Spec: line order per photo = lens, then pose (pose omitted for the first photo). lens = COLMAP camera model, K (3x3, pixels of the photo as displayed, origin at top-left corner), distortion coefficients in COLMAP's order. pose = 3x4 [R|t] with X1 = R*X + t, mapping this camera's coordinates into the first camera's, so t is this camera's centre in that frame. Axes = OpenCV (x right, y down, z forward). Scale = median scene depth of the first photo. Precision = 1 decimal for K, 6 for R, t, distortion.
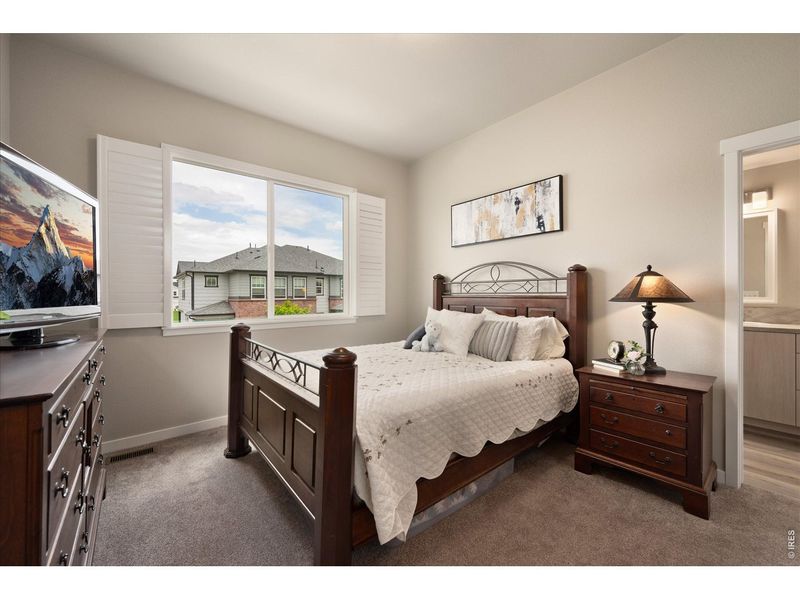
lens RADIAL K [[318.8, 0, 401.3], [0, 318.8, 295.6], [0, 0, 1]] dist [-0.001369, -0.000076]
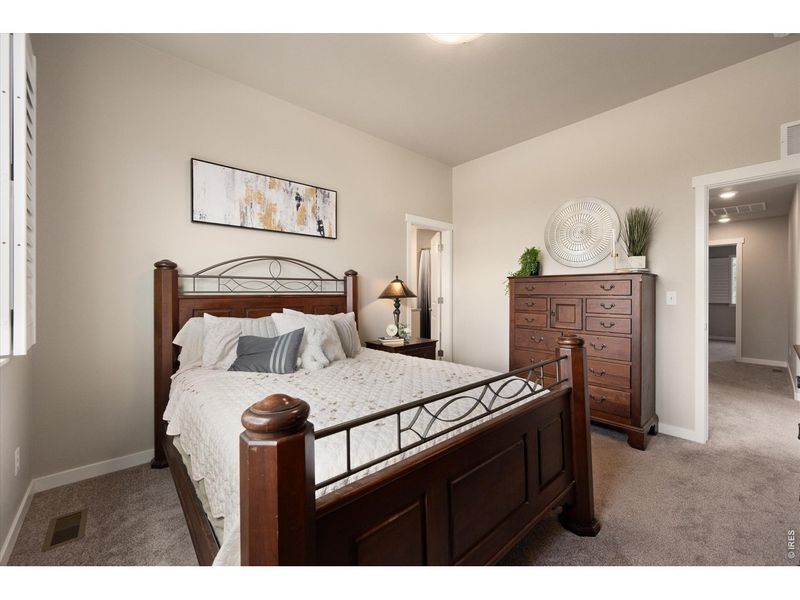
lens RADIAL K [[318.8, 0, 400.2], [0, 318.8, 296.4], [0, 0, 1]] dist [-0.001369, -0.000076]
pose [[-0.010556, -0.004188, 0.999936, -0.625042], [0.005095, 0.999978, 0.004242, 0.003042], [-0.999931, 0.005139, -0.010535, 0.717587]]
